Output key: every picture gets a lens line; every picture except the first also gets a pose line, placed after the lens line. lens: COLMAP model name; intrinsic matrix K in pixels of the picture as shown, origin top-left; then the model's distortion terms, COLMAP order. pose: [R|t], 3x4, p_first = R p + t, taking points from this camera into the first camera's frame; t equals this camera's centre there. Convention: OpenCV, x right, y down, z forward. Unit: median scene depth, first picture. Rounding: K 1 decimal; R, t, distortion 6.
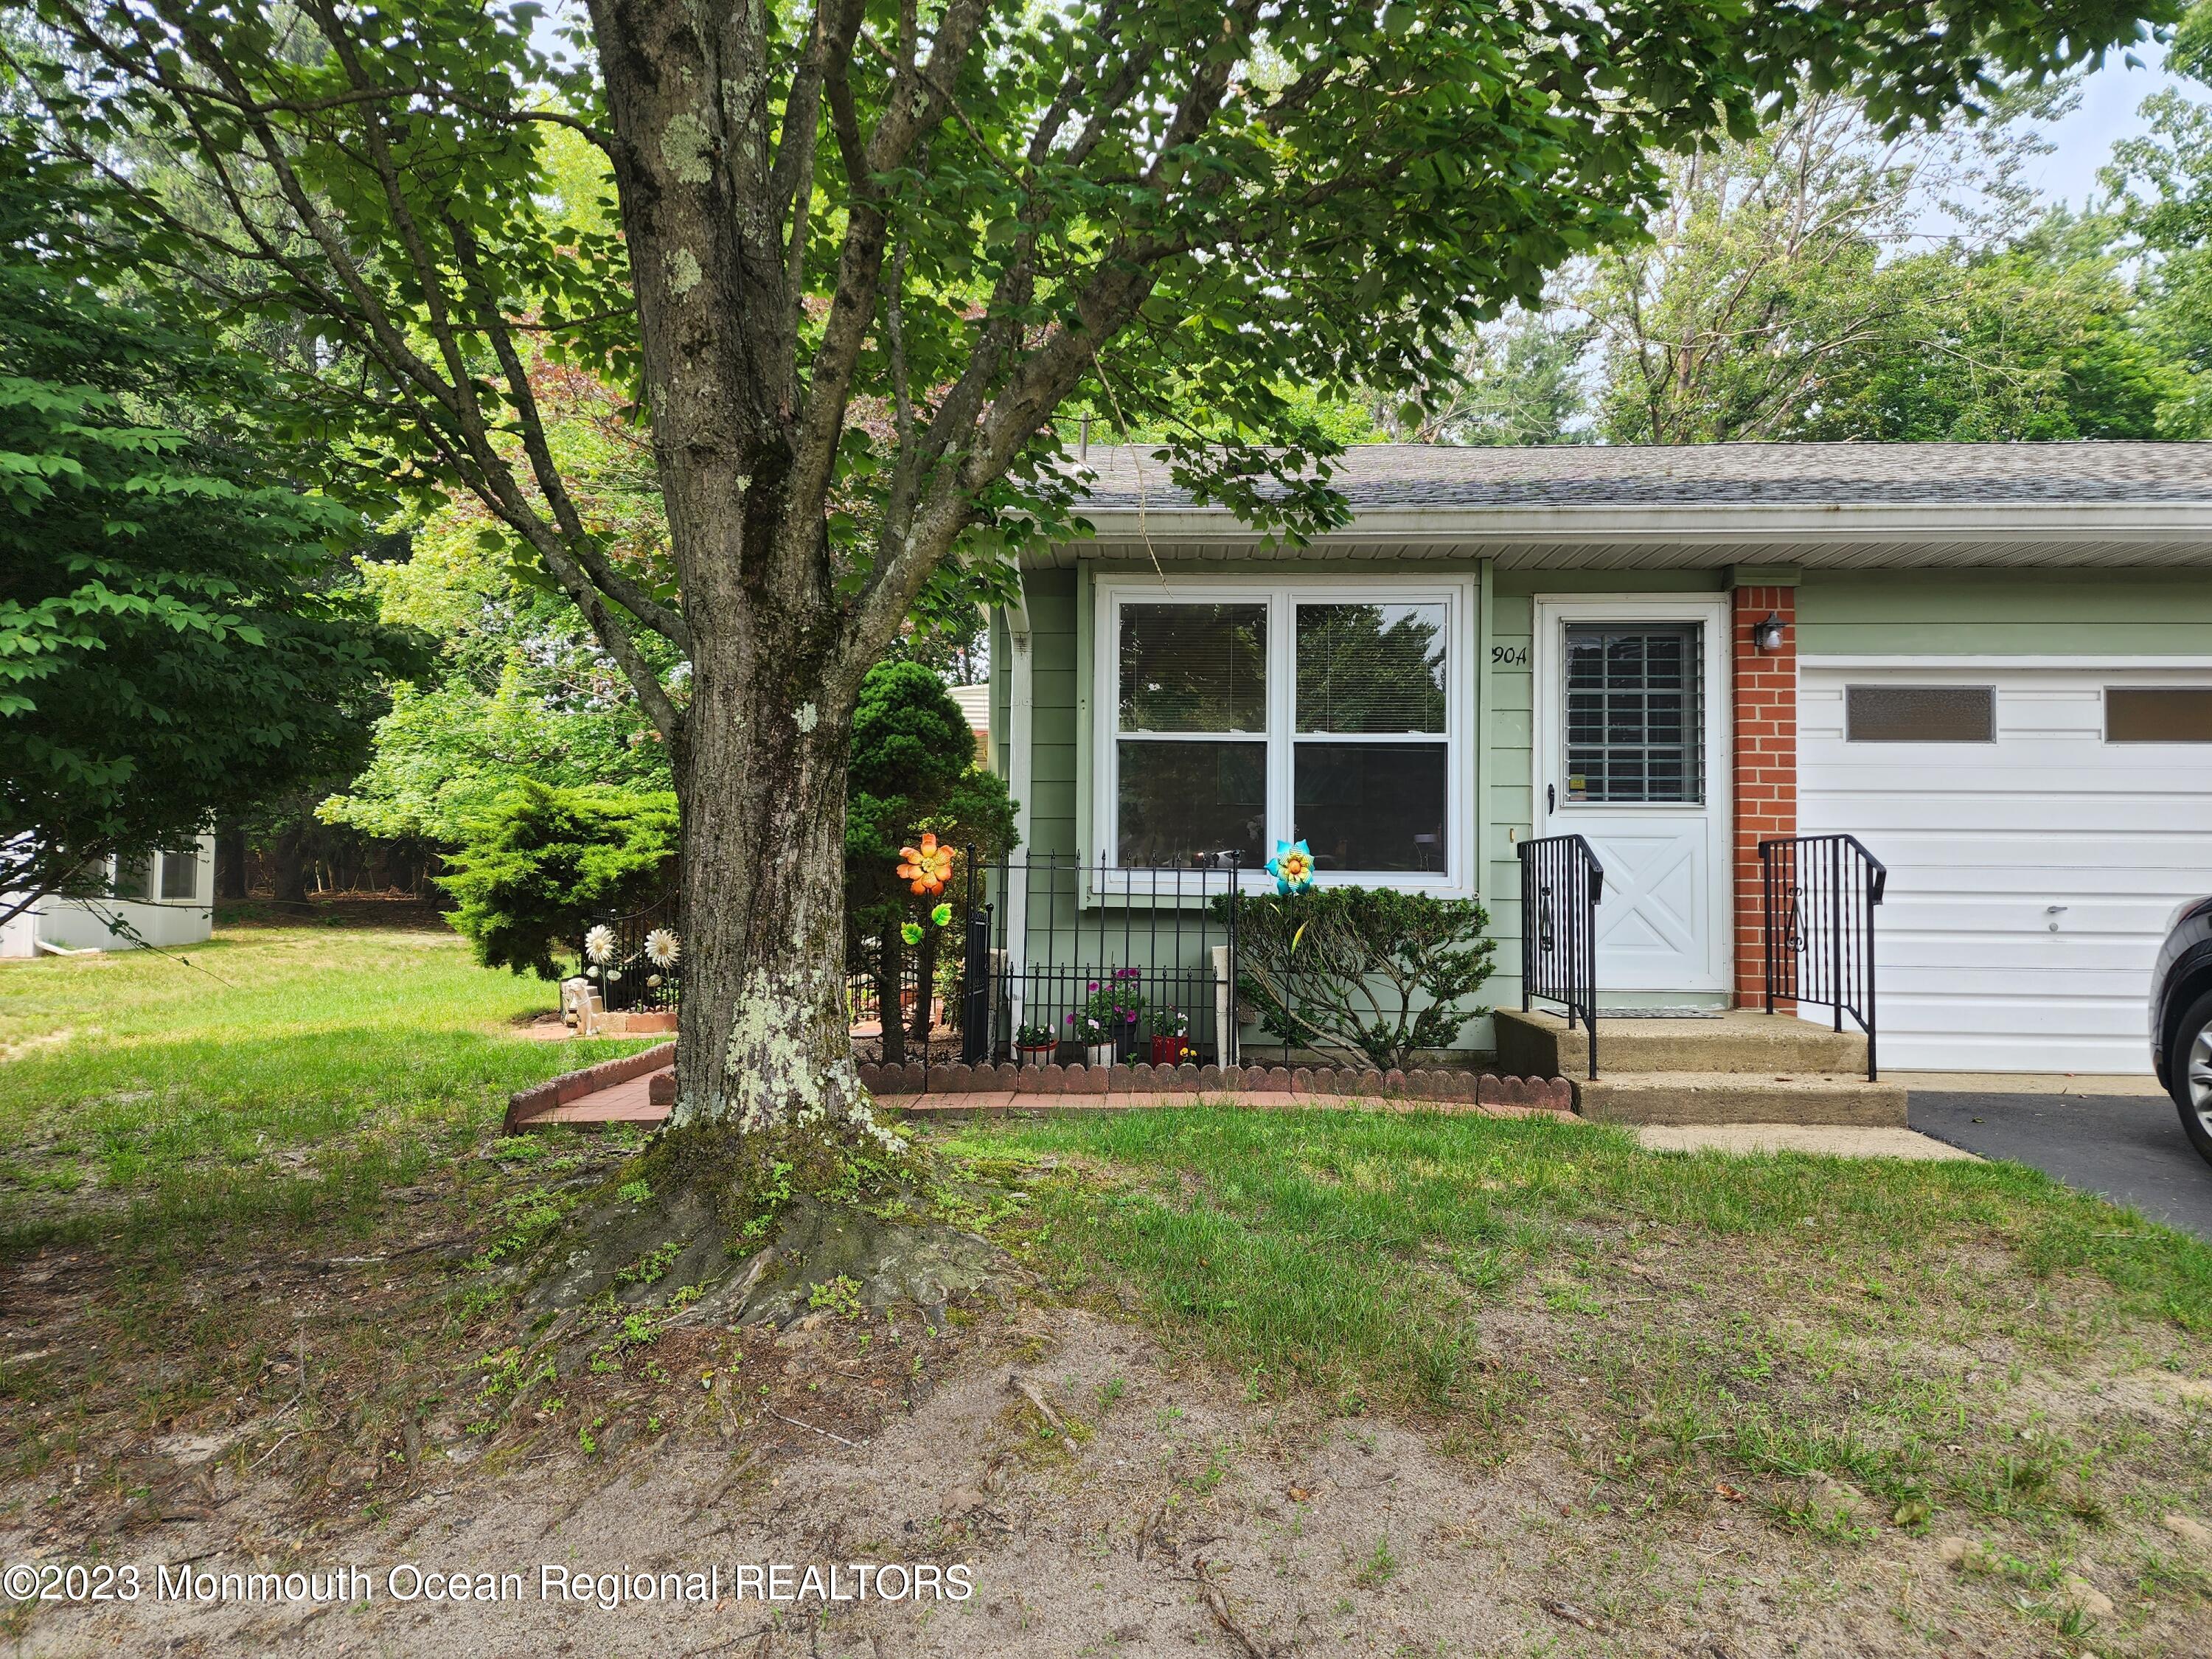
lens RADIAL K [[1495.1, 0, 1111.1], [0, 1495.1, 810.1], [0, 0, 1]] dist [0.078858, -0.076665]
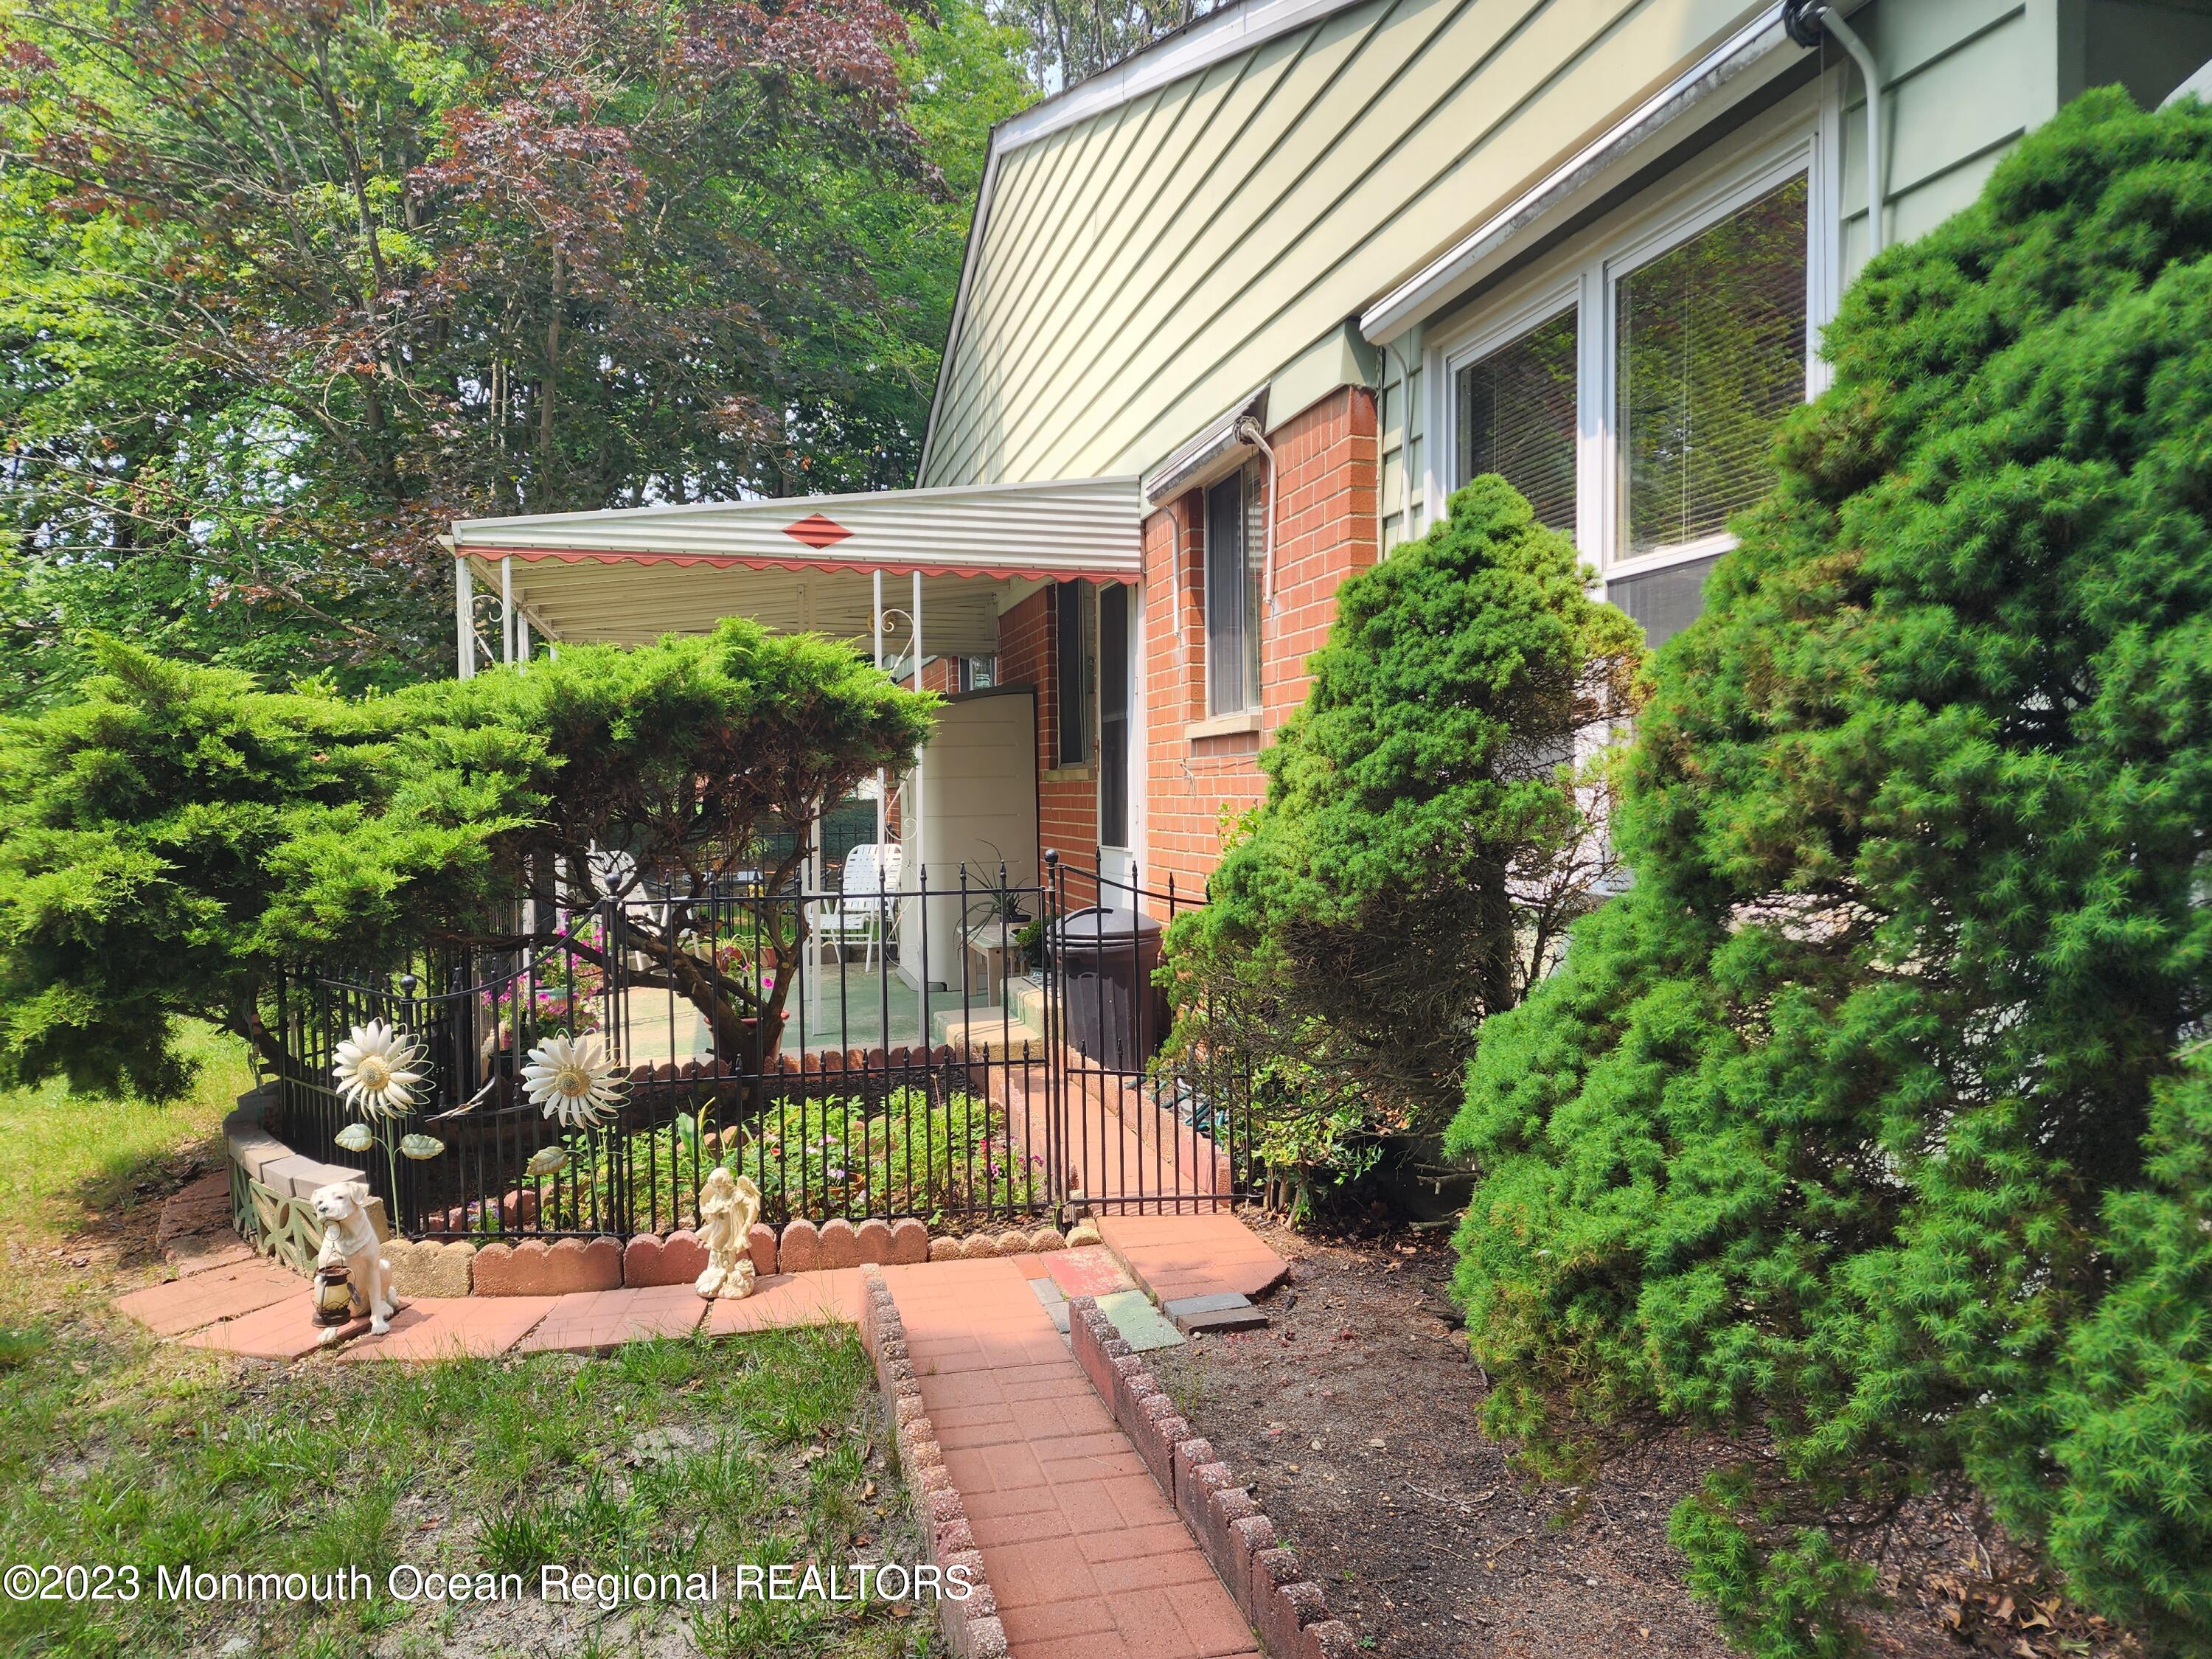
lens RADIAL K [[1473.1, 0, 1102.4], [0, 1473.1, 814.8], [0, 0, 1]] dist [0.085919, -0.074727]
pose [[0.959383, -0.019106, 0.281461, -0.250947], [0.000362, 0.997786, 0.066499, -0.001571], [-0.282108, -0.063696, 0.957266, 0.547672]]
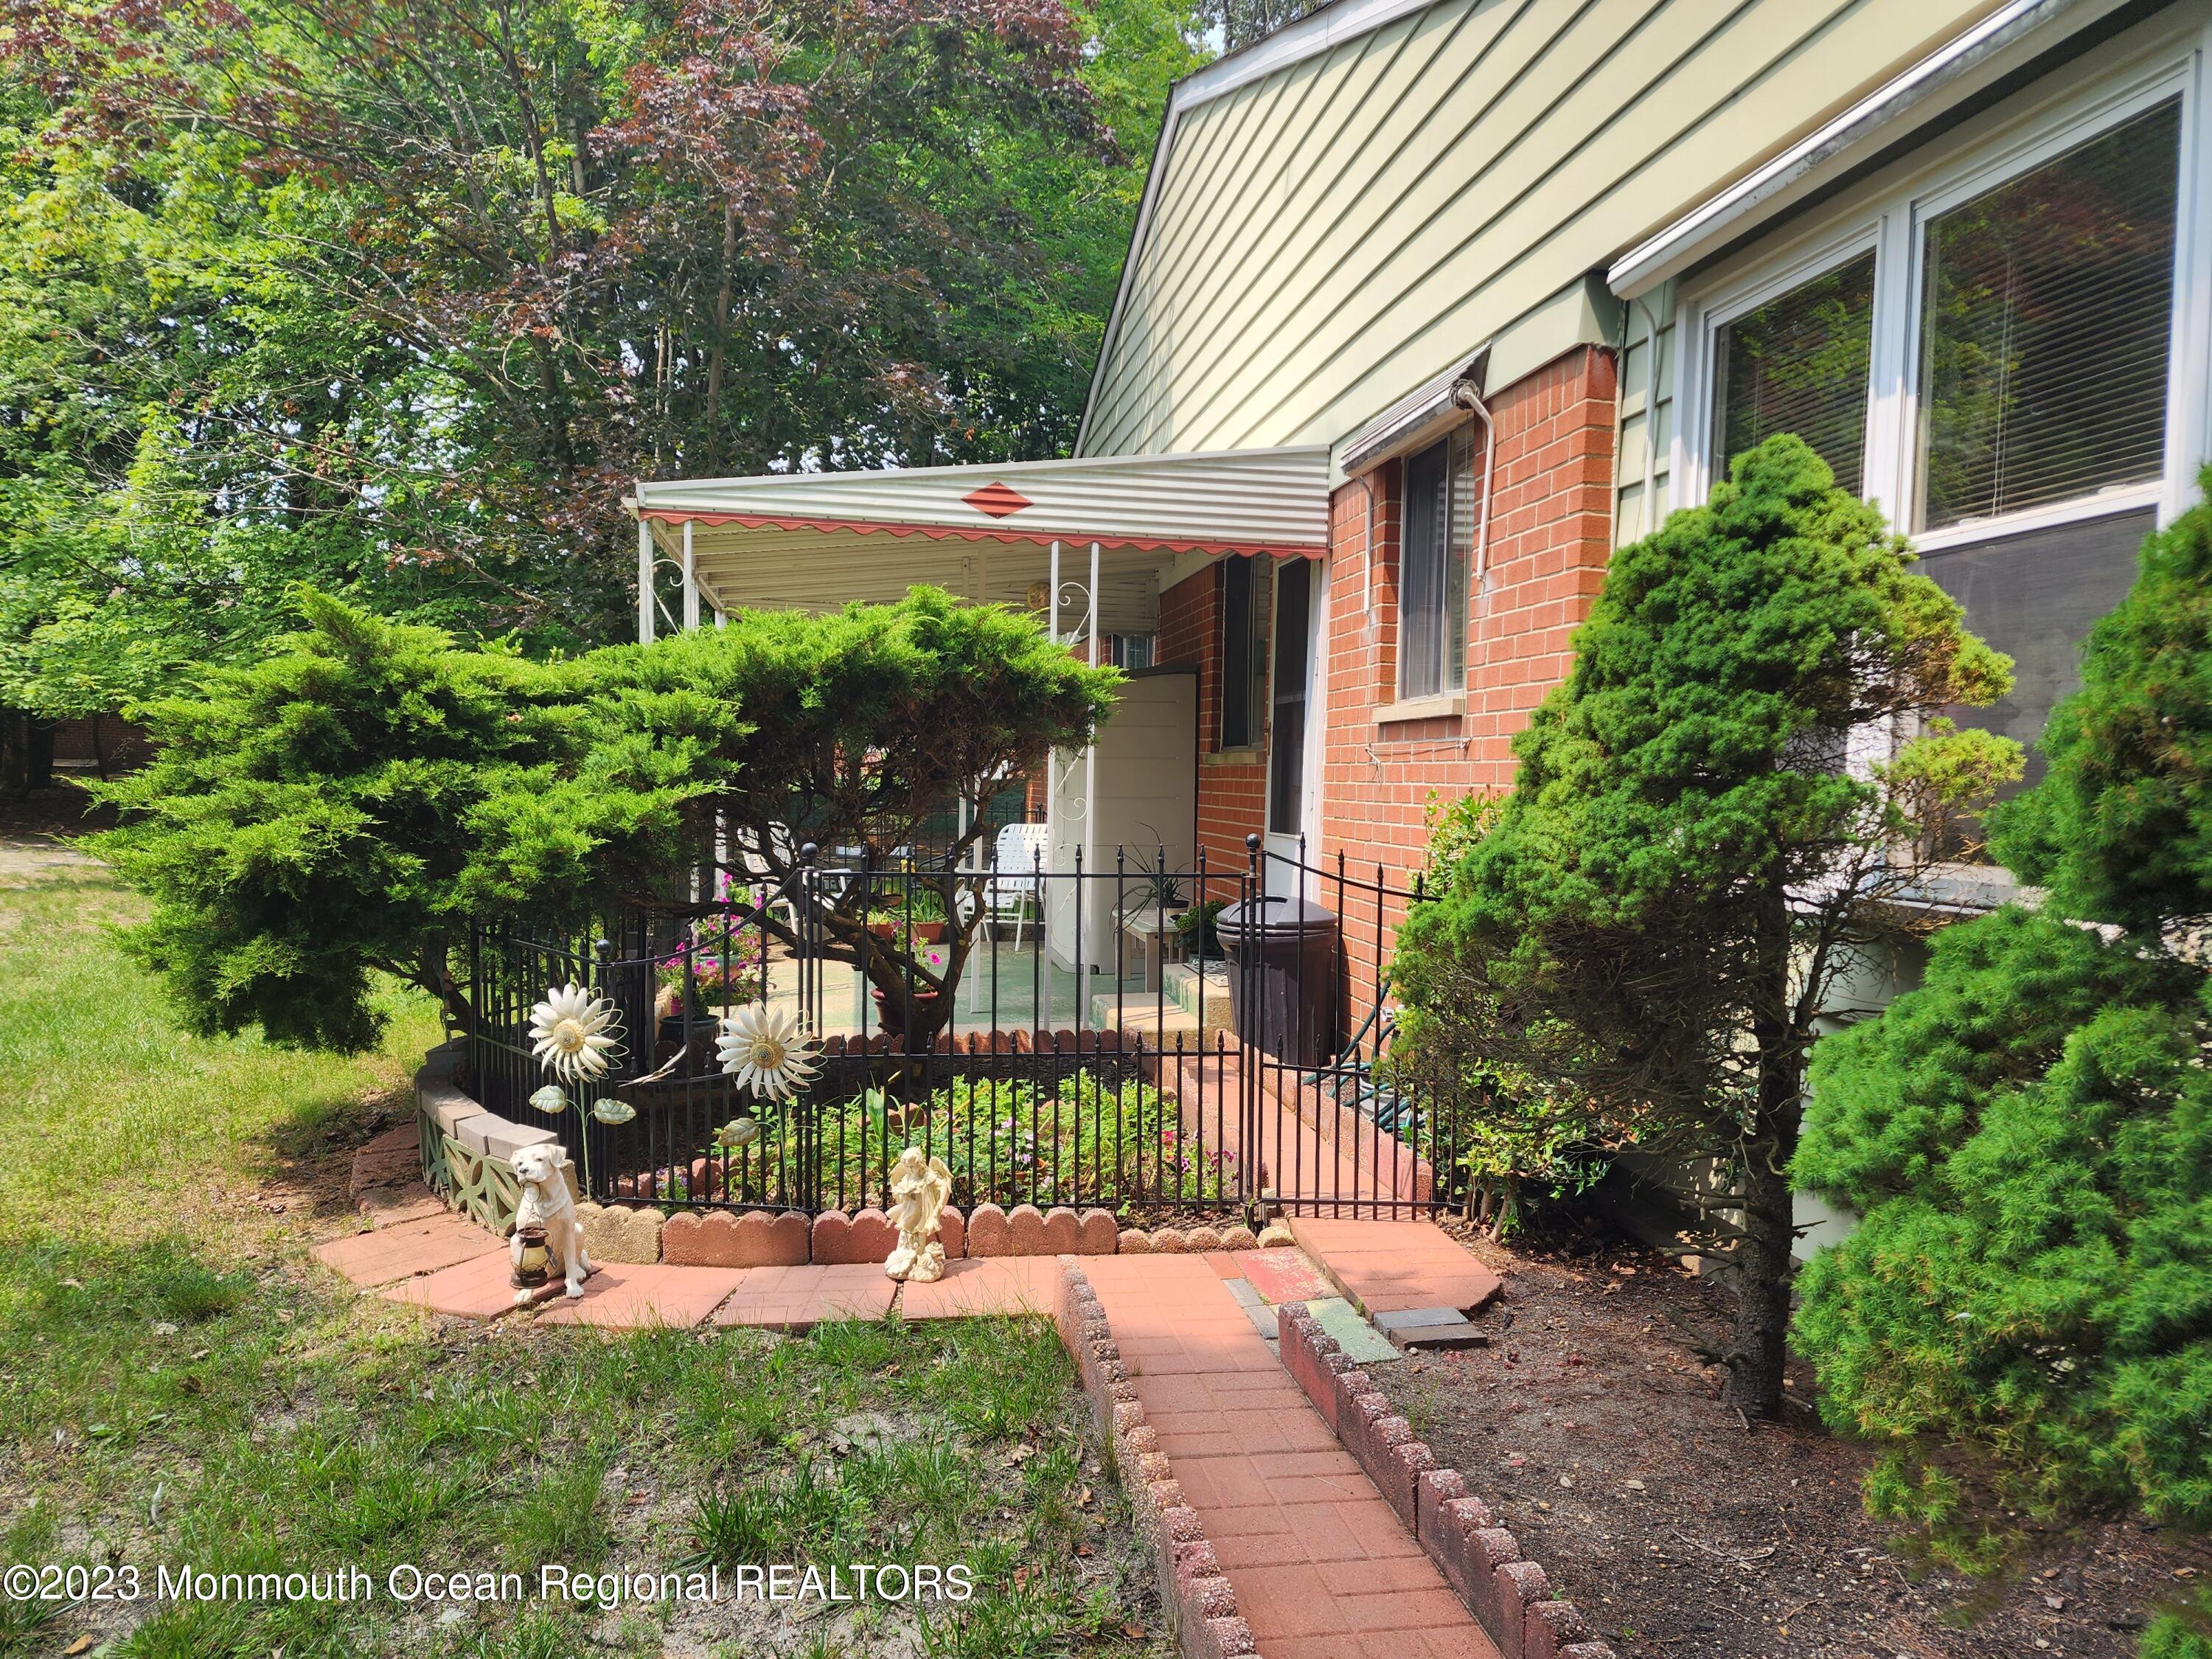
lens RADIAL K [[1482.2, 0, 1126.4], [0, 1482.2, 841.4], [0, 0, 1]] dist [0.095483, -0.092826]
pose [[0.977279, 0.004338, 0.211911, -0.264794], [-0.025143, 0.995104, 0.095580, 0.000387], [-0.210459, -0.098737, 0.972604, 0.565527]]
